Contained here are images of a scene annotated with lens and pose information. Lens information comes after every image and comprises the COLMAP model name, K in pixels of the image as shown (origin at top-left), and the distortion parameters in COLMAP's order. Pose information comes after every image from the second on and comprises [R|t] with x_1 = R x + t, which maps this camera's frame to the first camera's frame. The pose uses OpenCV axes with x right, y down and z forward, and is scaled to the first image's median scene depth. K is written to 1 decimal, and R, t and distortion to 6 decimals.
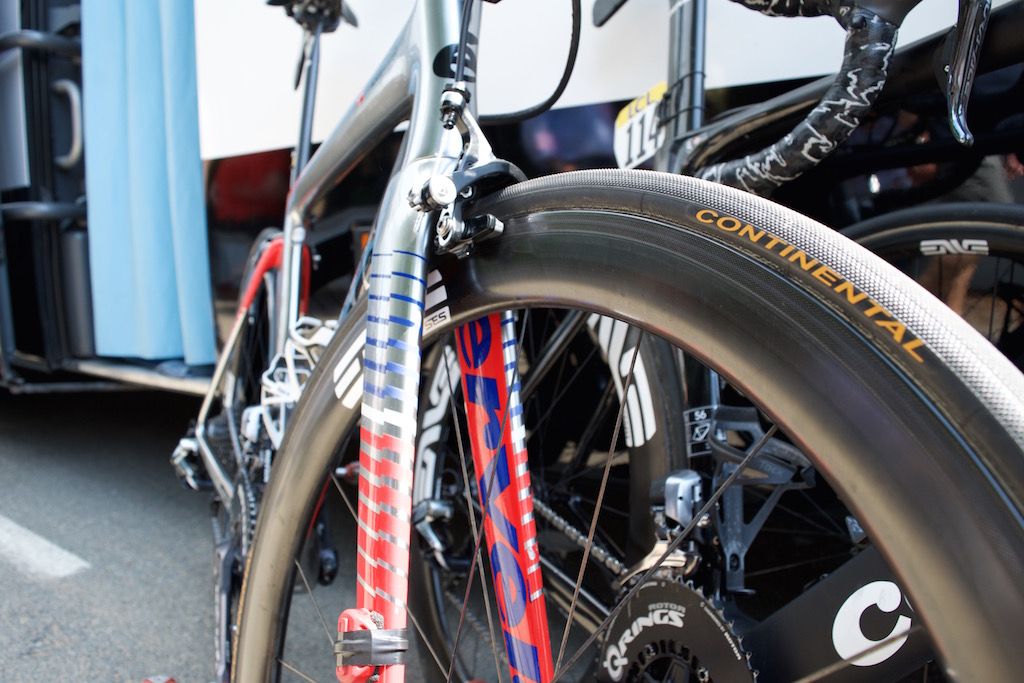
lens RADIAL K [[777.9, 0, 514.4], [0, 777.9, 345.7], [0, 0, 1]] dist [-0.084363, 0.012226]
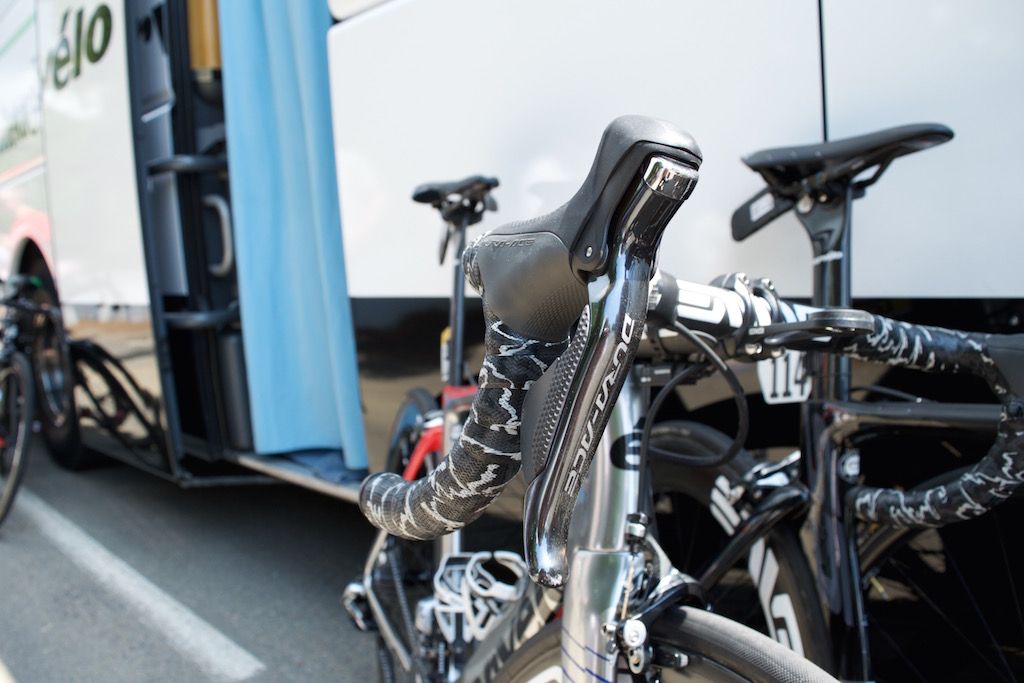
lens RADIAL K [[777.9, 0, 518.0], [0, 777.9, 335.4], [0, 0, 1]] dist [-0.084363, 0.012226]
pose [[0.989824, -0.031264, -0.138820, -0.032405], [0.032872, 0.999416, 0.009305, -0.233248], [0.138448, -0.013774, 0.990274, -0.052153]]
